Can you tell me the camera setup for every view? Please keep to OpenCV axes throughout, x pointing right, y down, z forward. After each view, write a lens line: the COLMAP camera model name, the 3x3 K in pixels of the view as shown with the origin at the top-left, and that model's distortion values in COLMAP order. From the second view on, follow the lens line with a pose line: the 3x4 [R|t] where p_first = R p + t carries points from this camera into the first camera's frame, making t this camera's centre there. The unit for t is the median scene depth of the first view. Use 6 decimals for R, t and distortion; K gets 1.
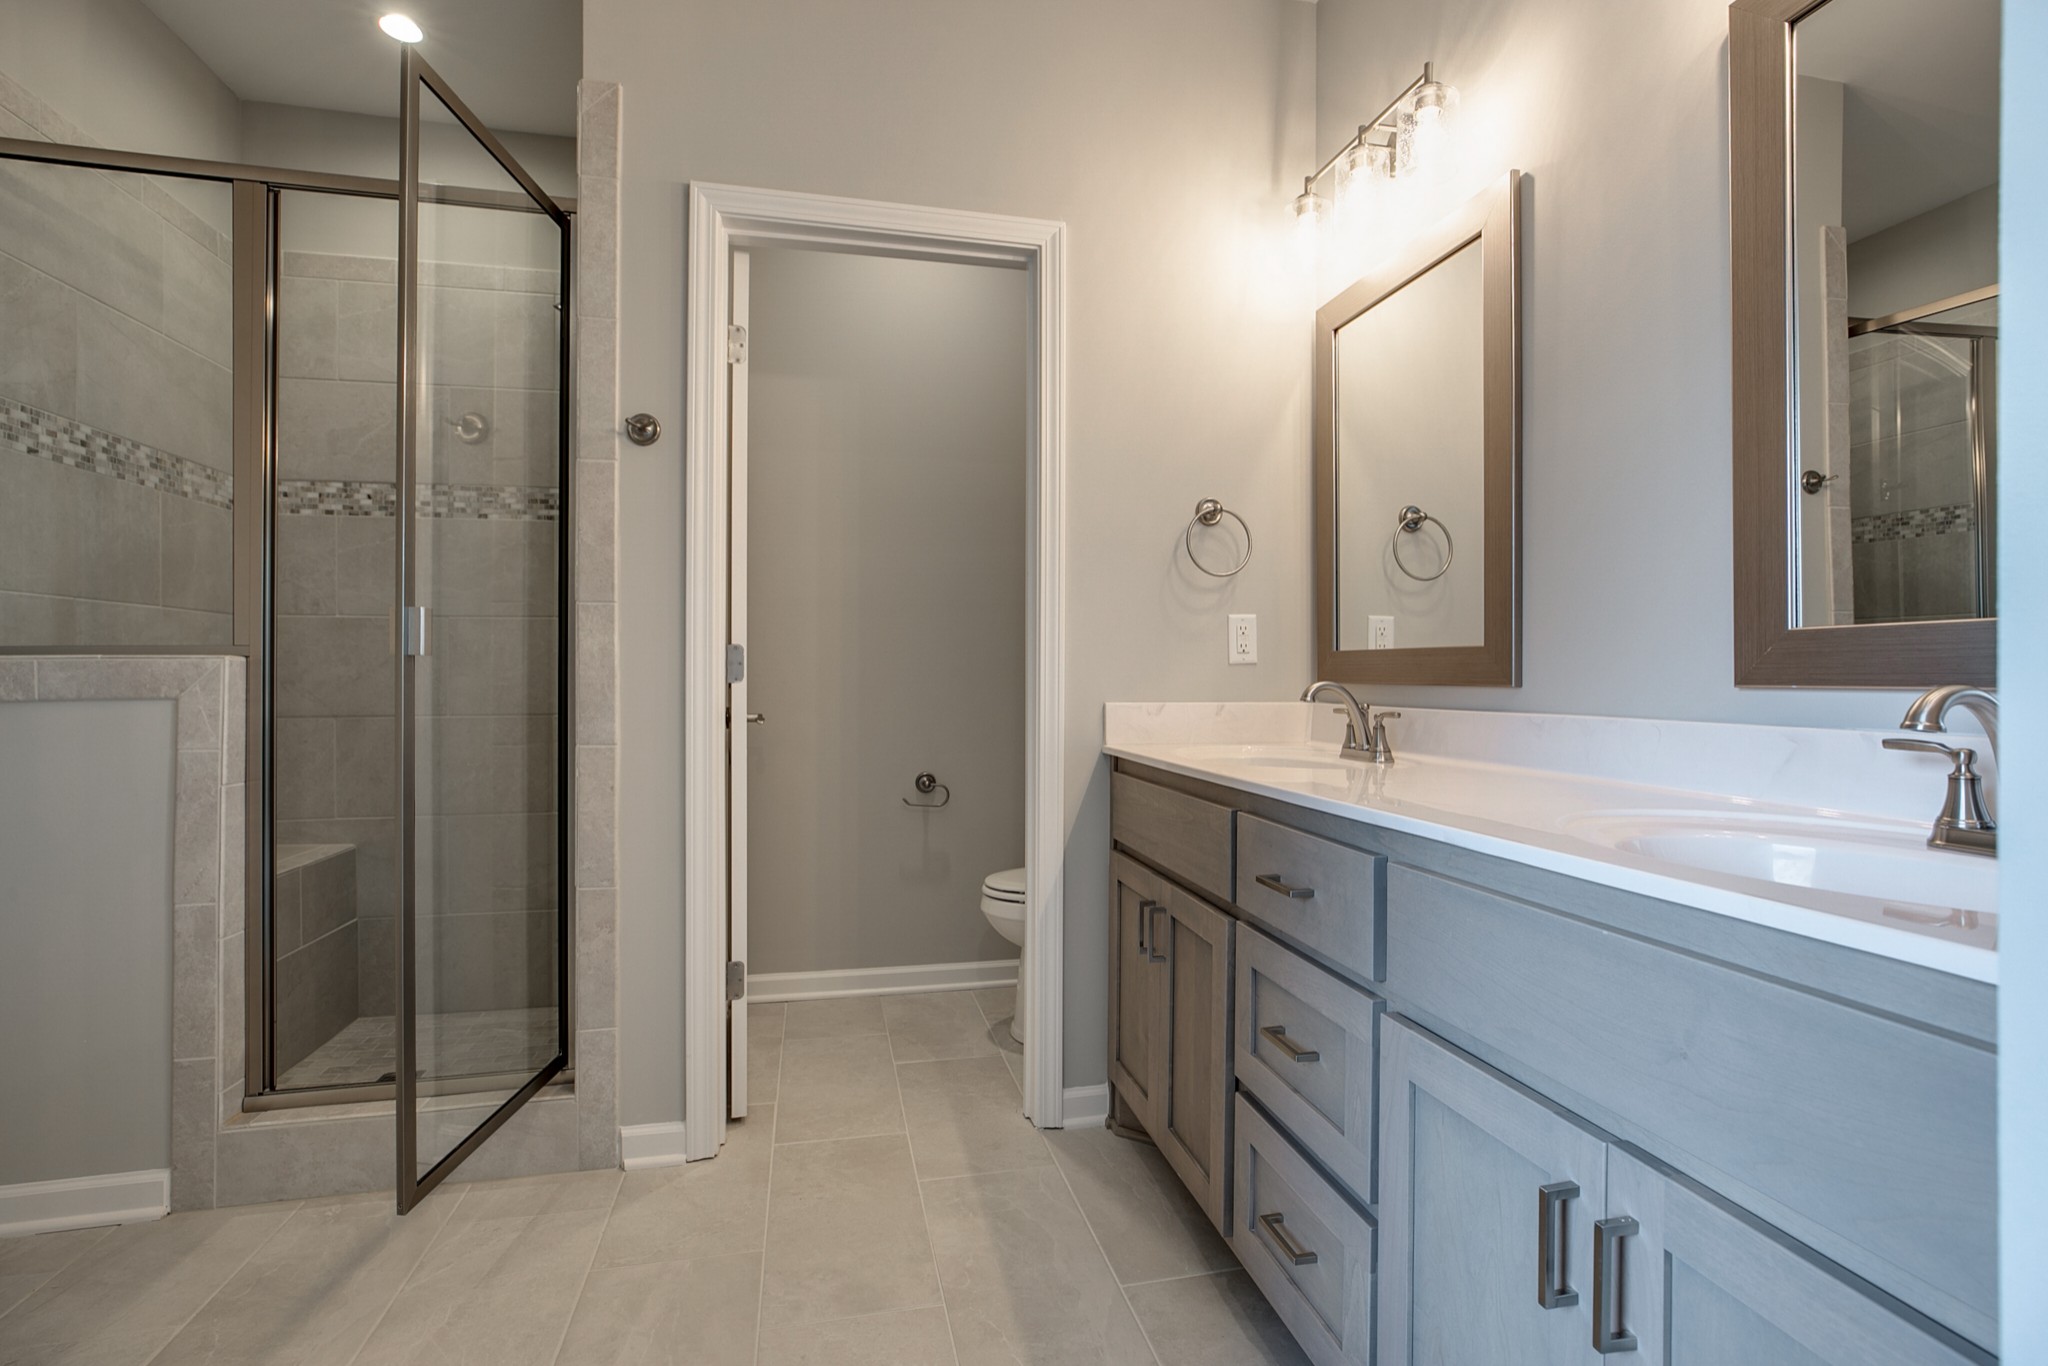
lens RADIAL K [[968.1, 0, 1019.4], [0, 968.1, 670.0], [0, 0, 1]] dist [-0.020812, 0.001238]
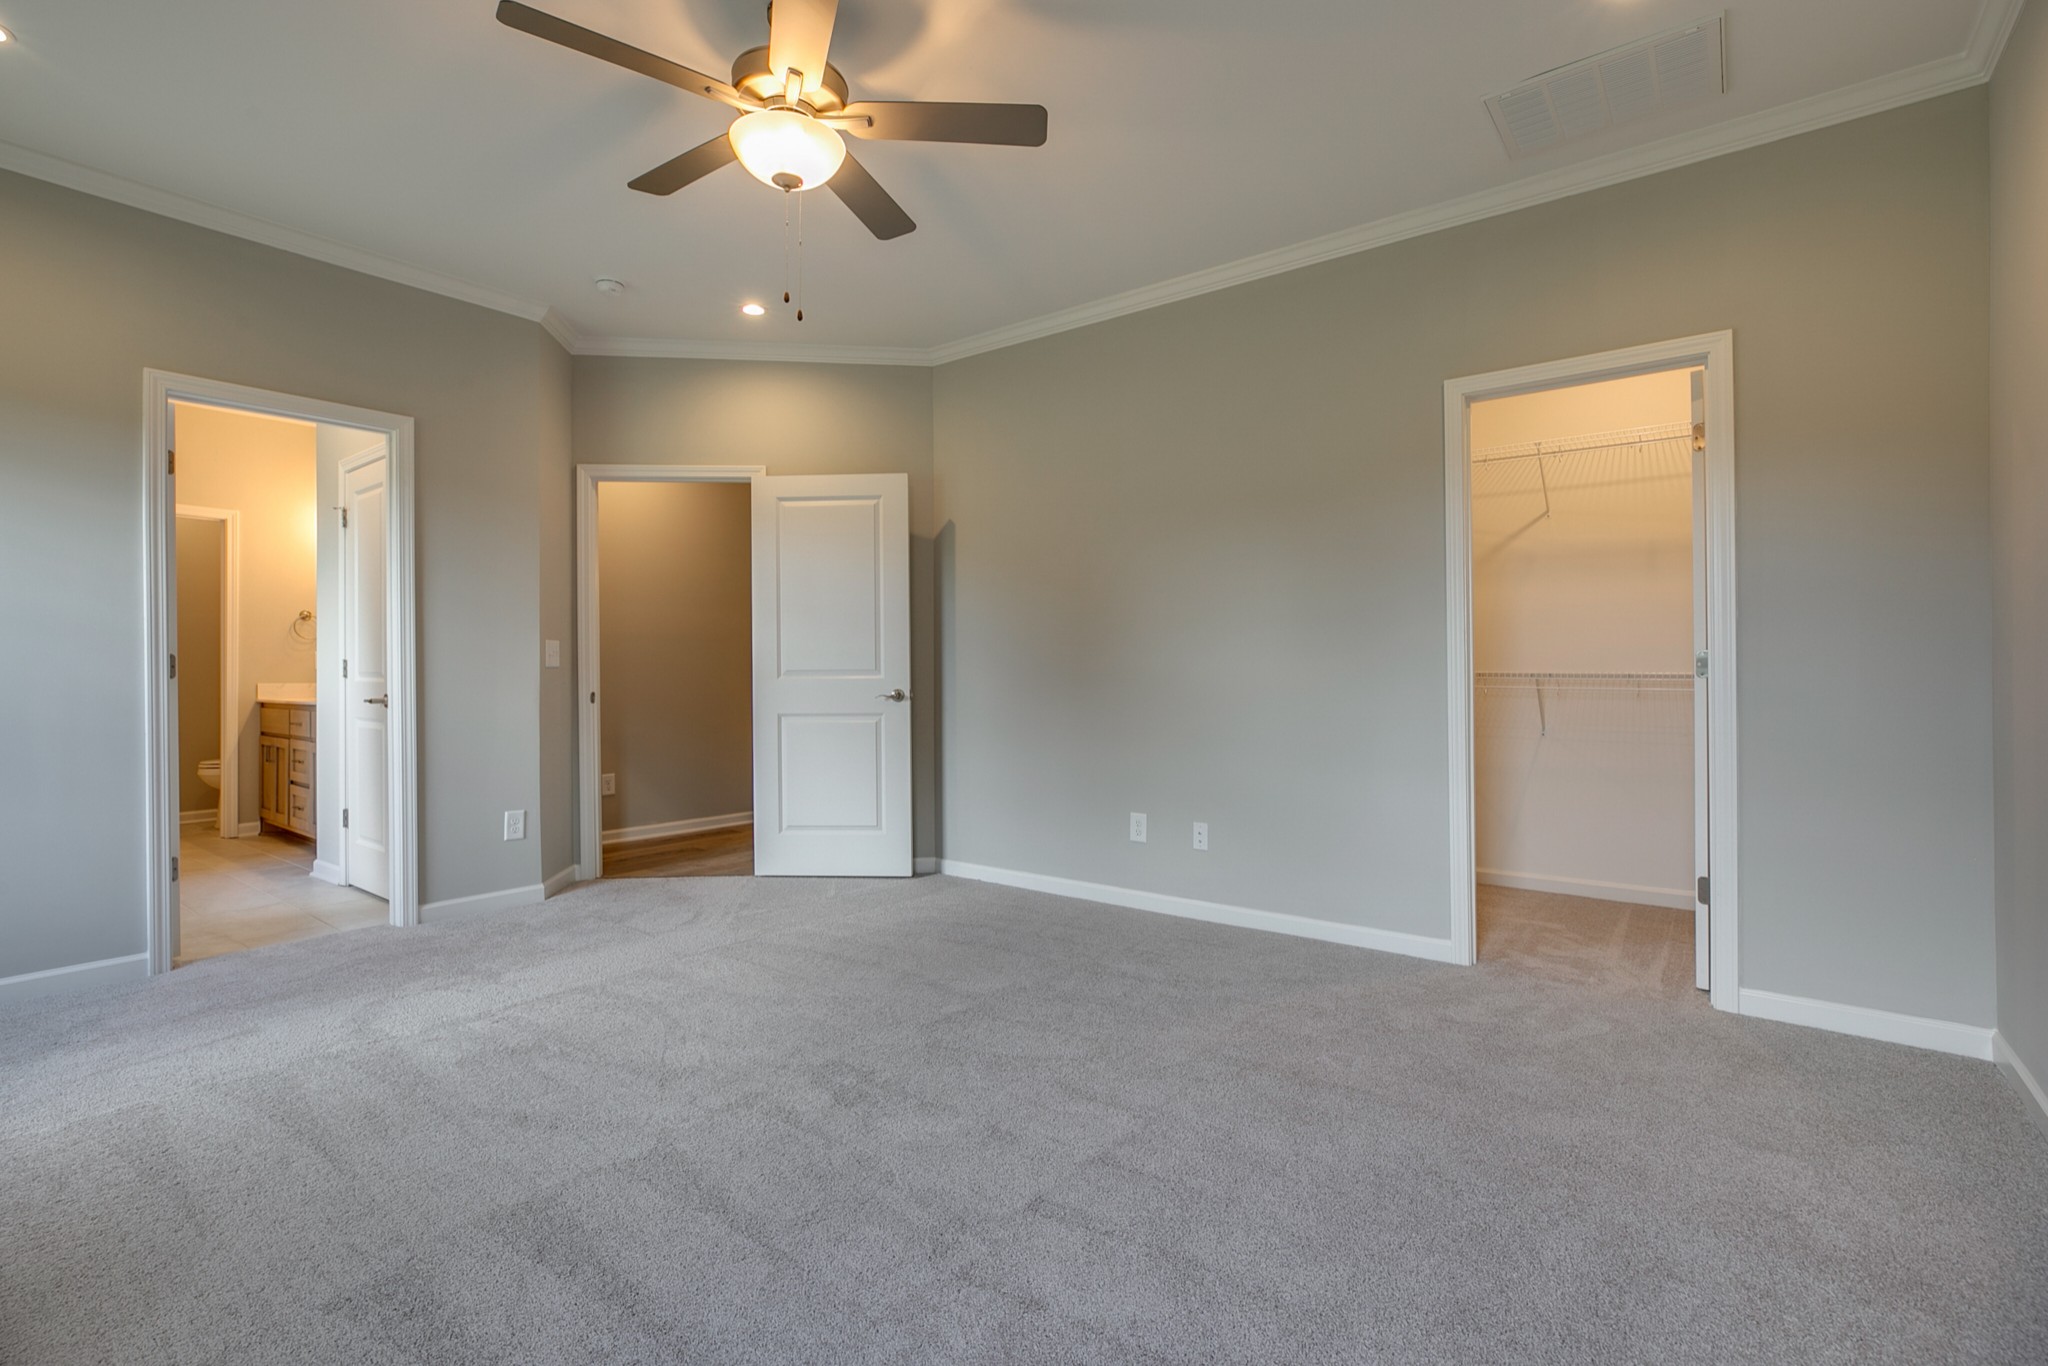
lens RADIAL K [[885.8, 0, 1017.5], [0, 885.8, 665.4], [0, 0, 1]] dist [-0.043113, 0.014499]
pose [[0.736184, -0.001462, 0.676780, 0.017093], [-0.006297, 0.999940, 0.009010, -0.054983], [-0.676752, -0.010894, 0.736130, -2.347315]]
